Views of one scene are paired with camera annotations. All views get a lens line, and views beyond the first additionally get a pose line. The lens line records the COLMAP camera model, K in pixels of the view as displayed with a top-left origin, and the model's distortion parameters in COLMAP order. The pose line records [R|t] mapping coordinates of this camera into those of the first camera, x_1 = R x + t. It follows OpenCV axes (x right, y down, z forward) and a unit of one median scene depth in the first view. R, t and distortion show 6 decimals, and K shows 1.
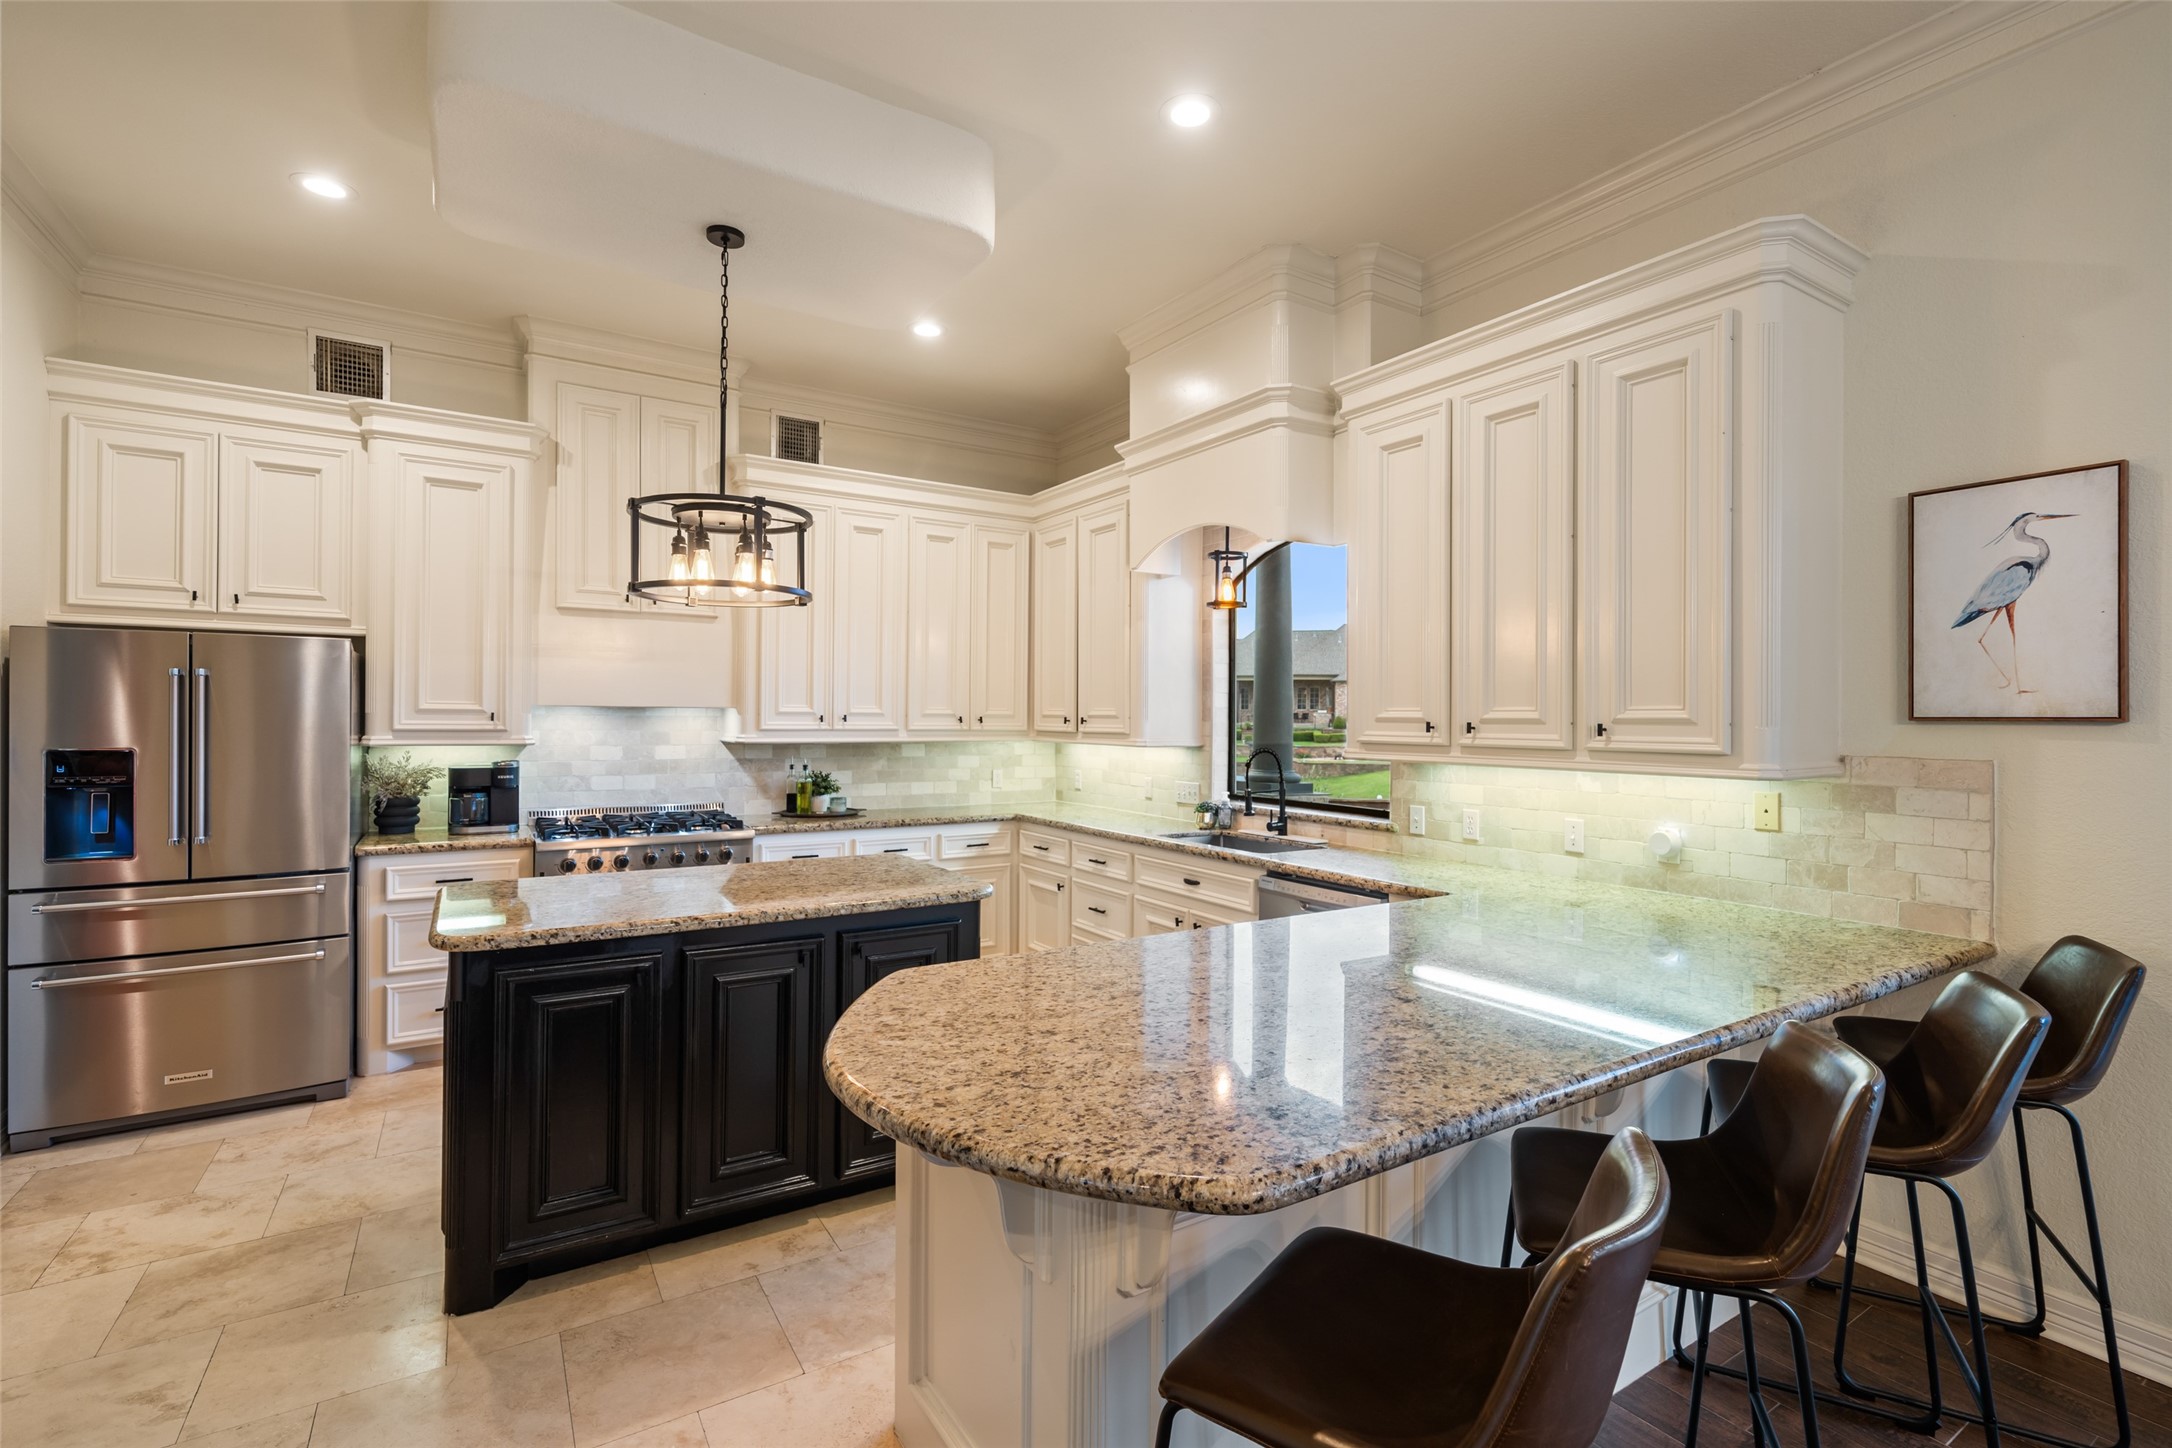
lens RADIAL K [[980.1, 0, 1085.1], [0, 980.1, 720.2], [0, 0, 1]] dist [0.001551, -0.000169]
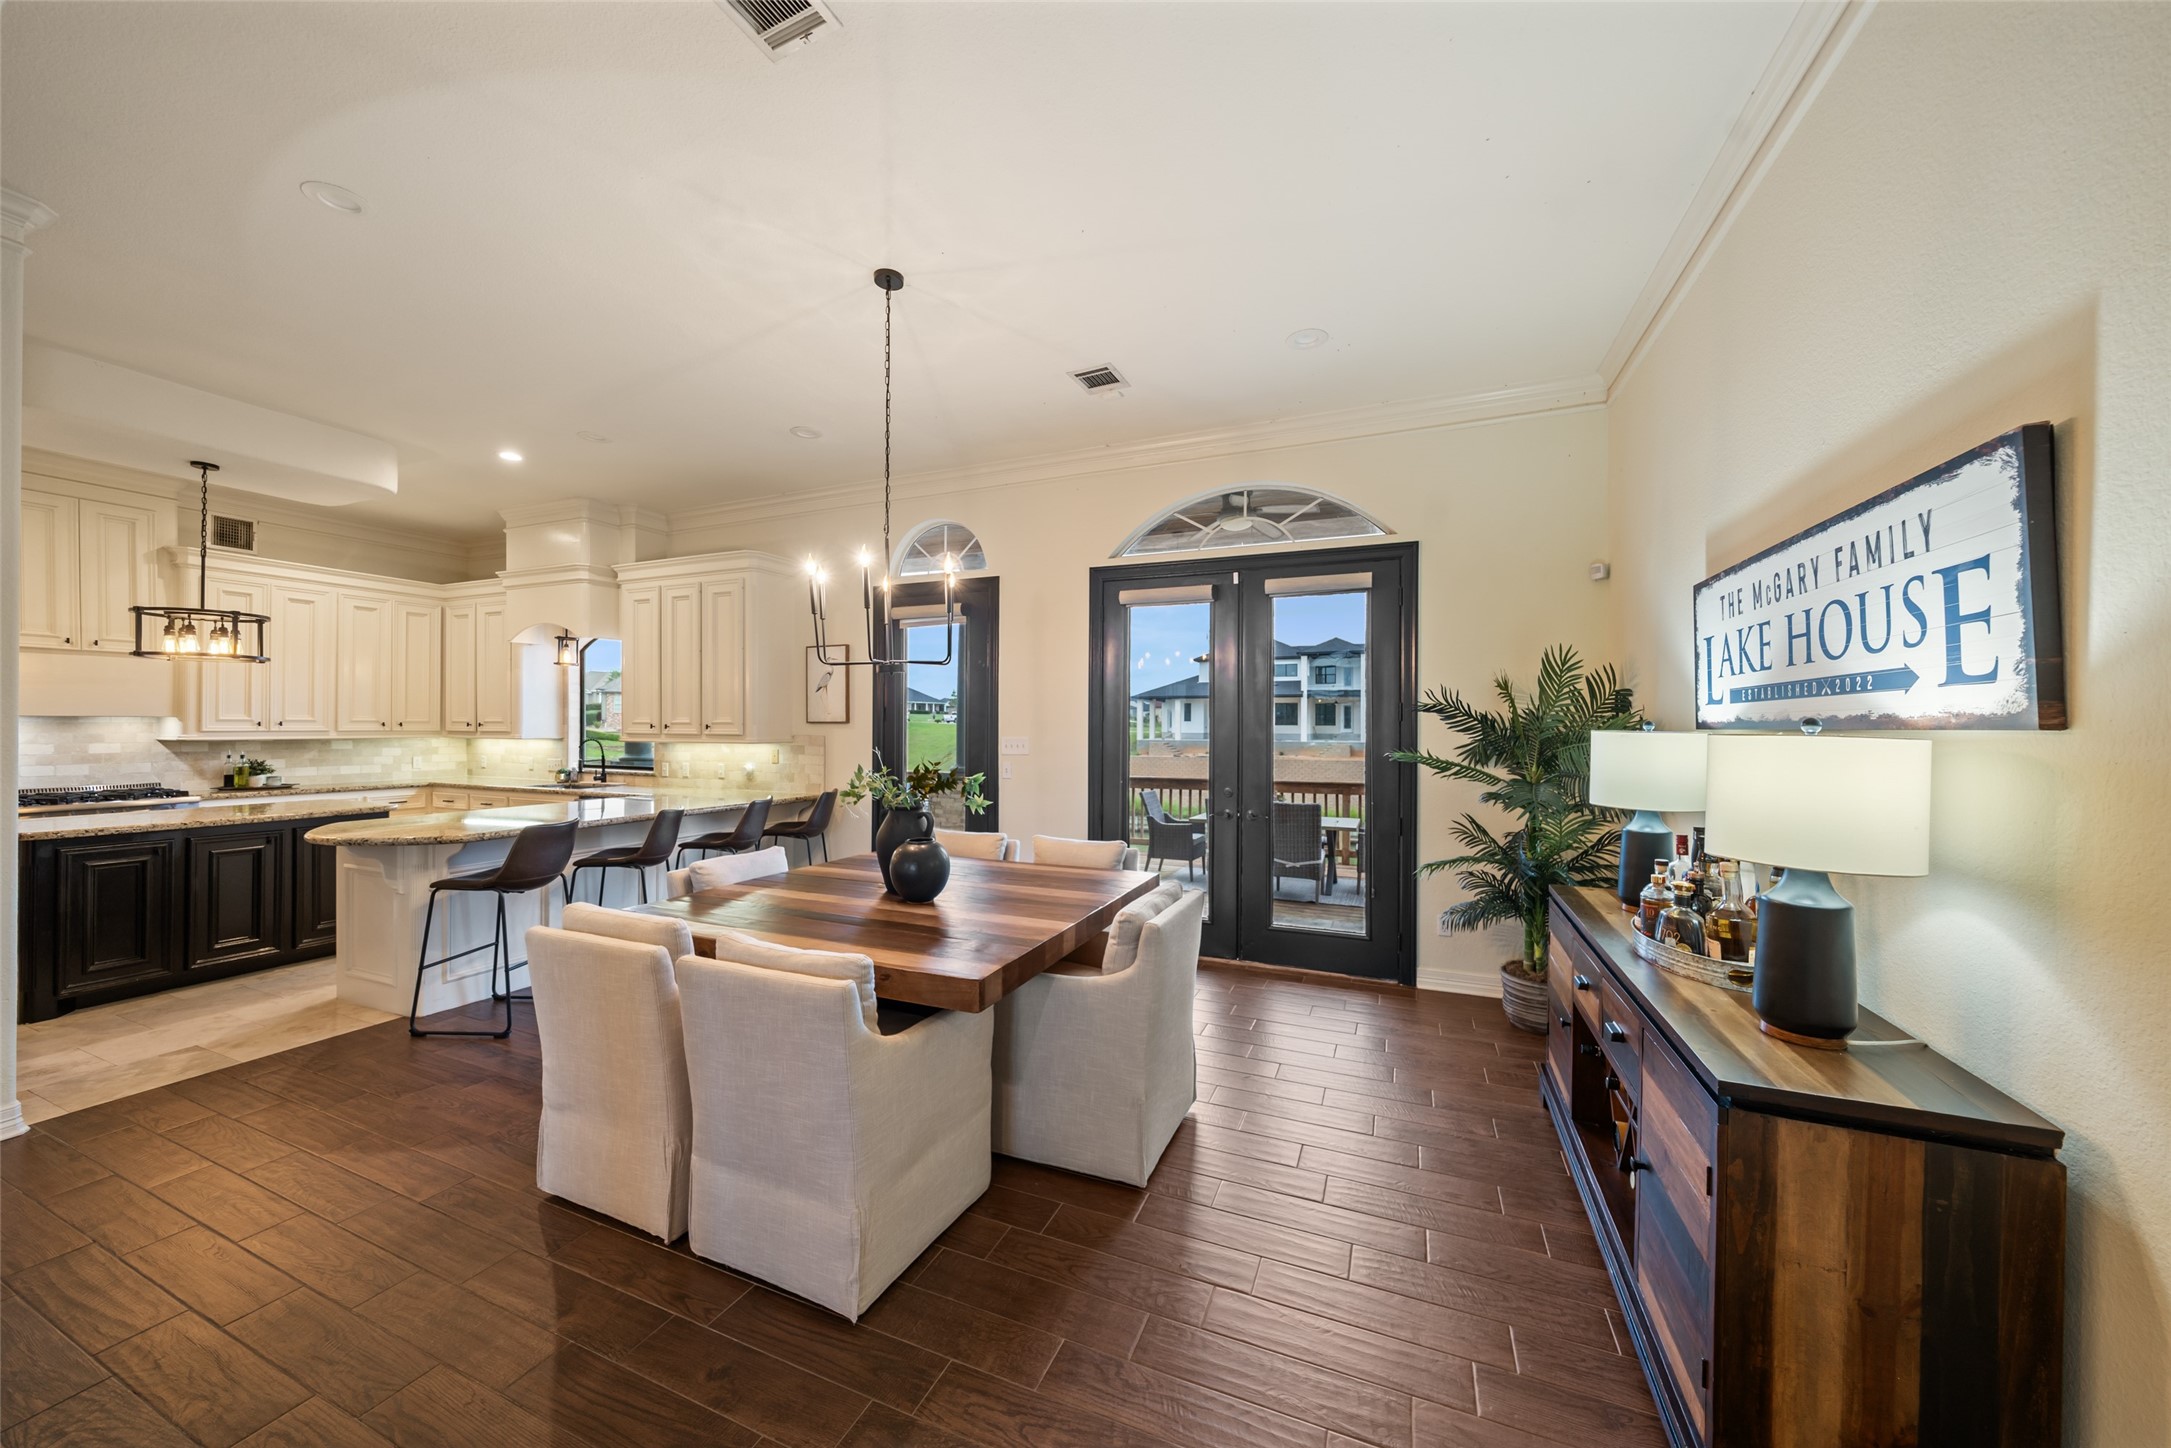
lens RADIAL K [[753.0, 0, 1089.6], [0, 753.0, 723.6], [0, 0, 1]] dist [-0.007074, 0.000653]
pose [[0.817585, -0.003603, 0.575797, 0.156610], [0.004204, 0.999991, 0.000288, 0.003999], [-0.575793, 0.002185, 0.817593, -0.921648]]
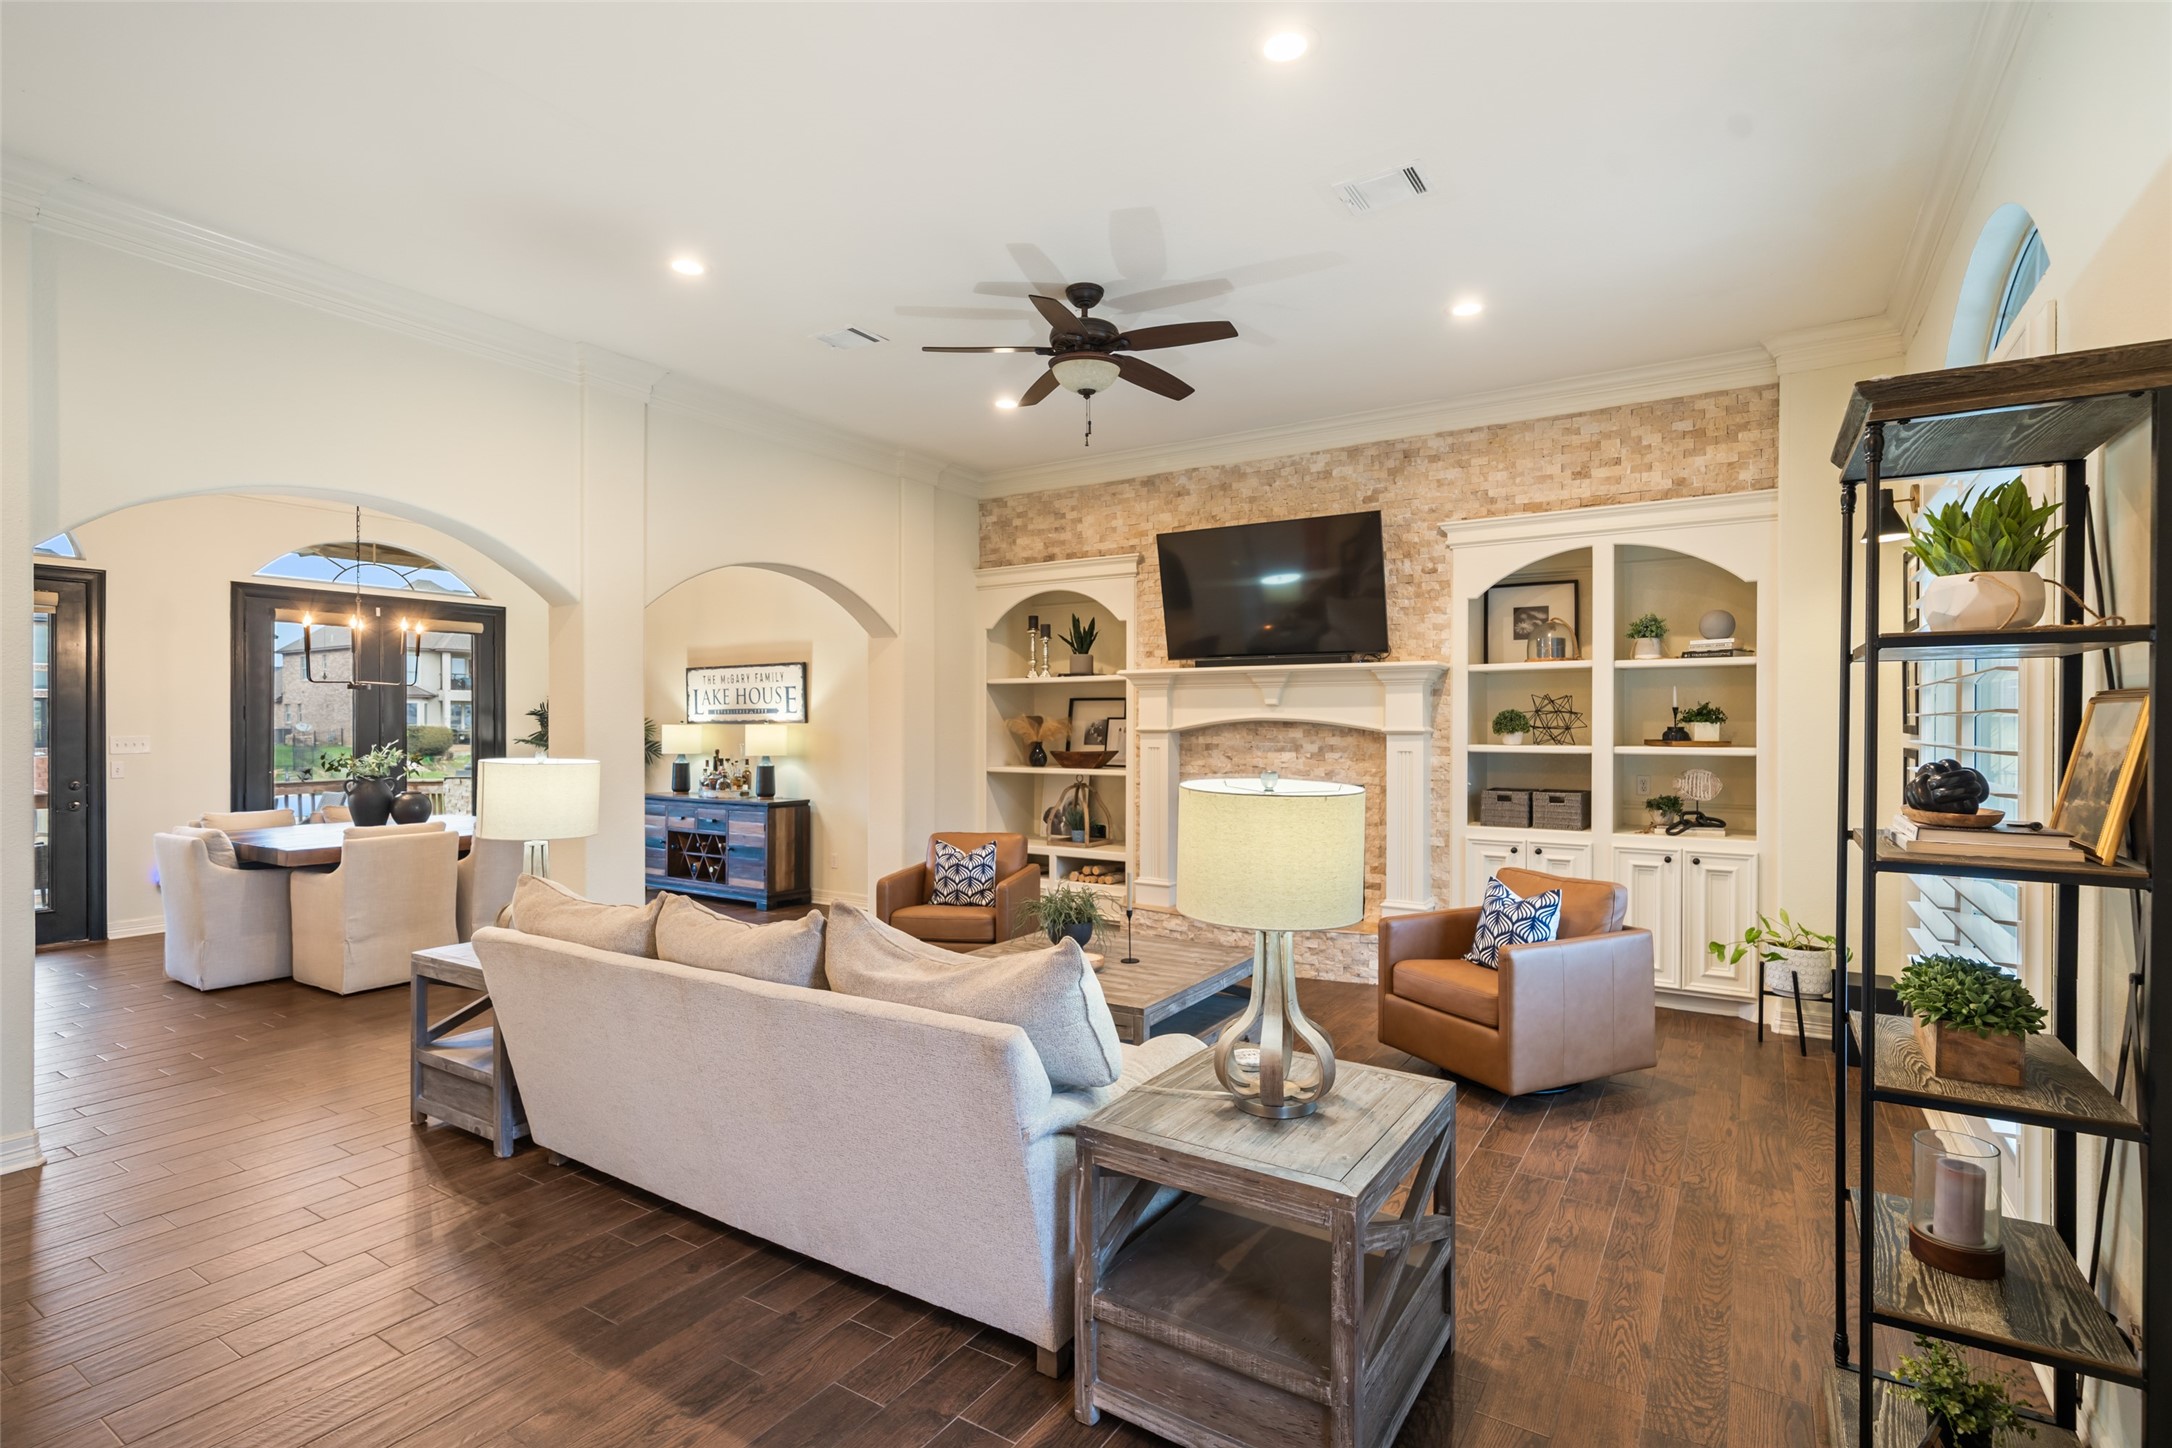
lens RADIAL K [[1041.7, 0, 1087.8], [0, 1041.7, 728.2], [0, 0, 1]] dist [-0.000670, 0.002248]
pose [[-0.417399, -0.012033, 0.908644, -1.615815], [-0.000300, 0.999914, 0.013104, -0.010288], [-0.908723, 0.005197, -0.417366, -0.512669]]
